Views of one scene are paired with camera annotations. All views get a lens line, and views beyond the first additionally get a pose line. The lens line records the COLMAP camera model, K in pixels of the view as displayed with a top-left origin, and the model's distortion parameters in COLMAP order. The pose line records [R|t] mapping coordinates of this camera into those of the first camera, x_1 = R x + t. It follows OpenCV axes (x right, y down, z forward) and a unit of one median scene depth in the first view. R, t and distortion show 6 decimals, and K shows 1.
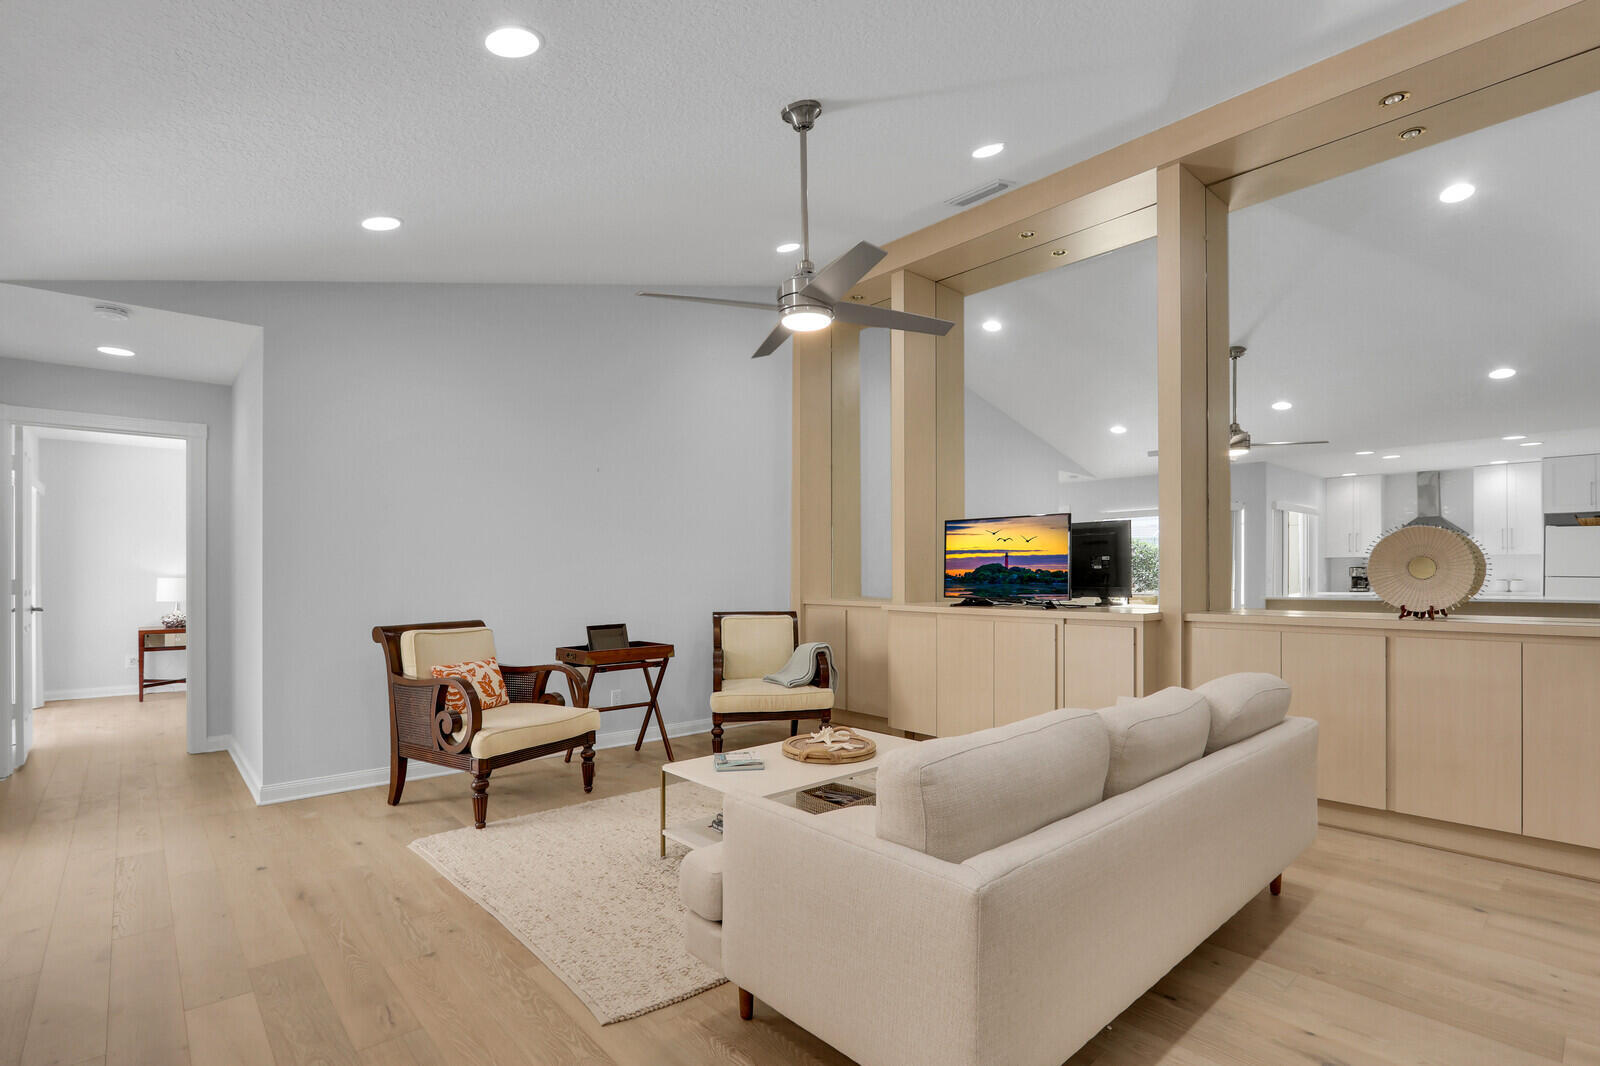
lens RADIAL K [[757.4, 0, 801.6], [0, 757.4, 578.4], [0, 0, 1]] dist [-0.005374, -0.000412]
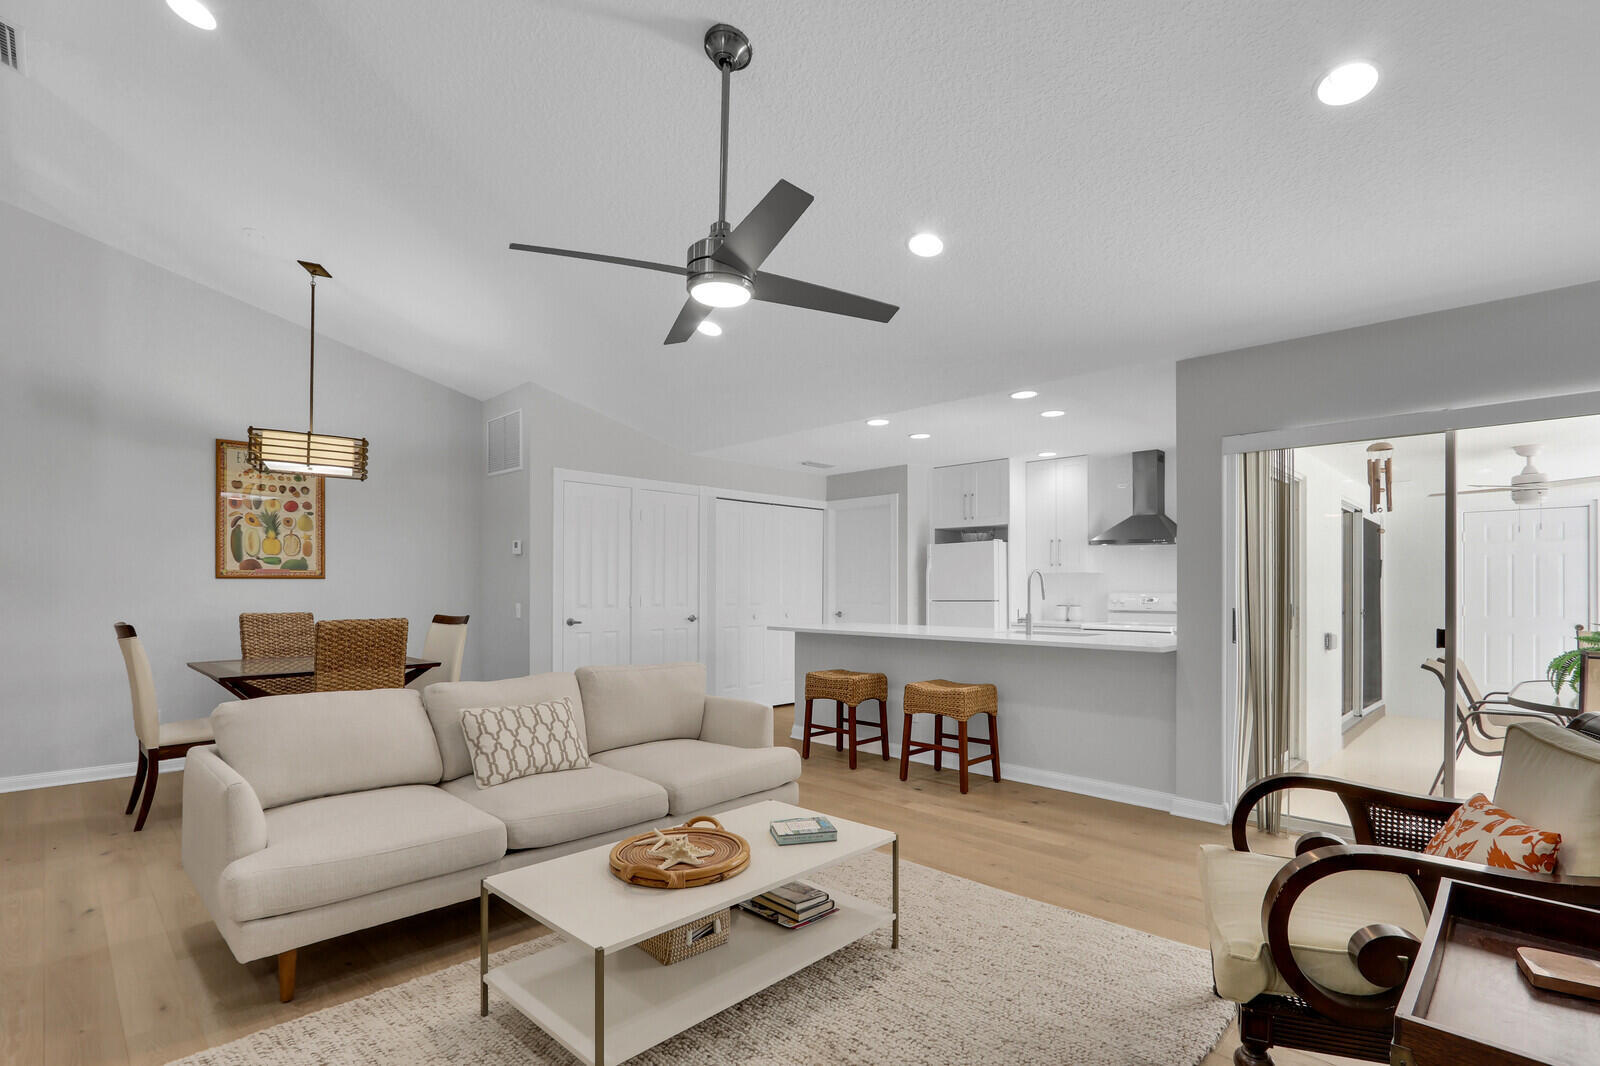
lens RADIAL K [[752.4, 0, 821.0], [0, 752.4, 588.4], [0, 0, 1]] dist [0.000485, 0.000023]
pose [[-0.996705, 0.000410, -0.081105, -0.024879], [0.000387, 1.000000, 0.000294, -0.011728], [0.081105, 0.000262, -0.996706, 1.226041]]
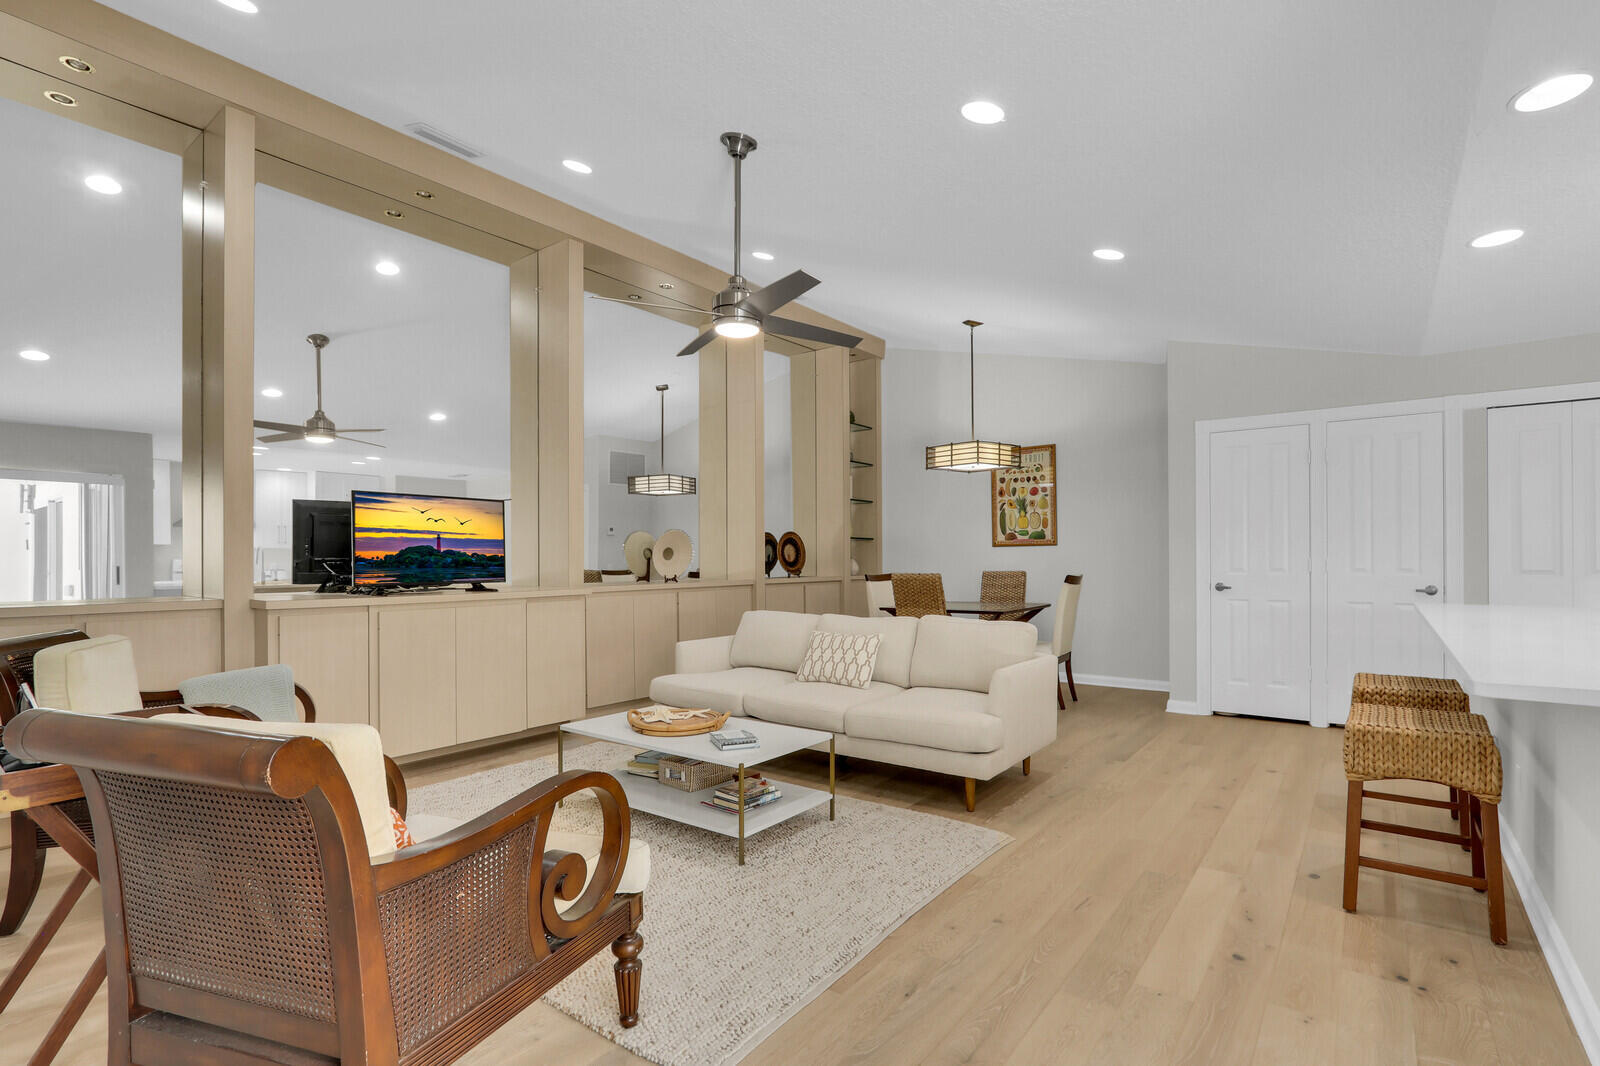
lens RADIAL K [[759.6, 0, 823.3], [0, 759.6, 561.0], [0, 0, 1]] dist [0.004543, 0.000595]
pose [[-0.214767, 0.002211, 0.976663, -0.748692], [0.007166, 0.999974, -0.000688, 0.002732], [-0.976639, 0.006851, -0.214777, 0.747266]]
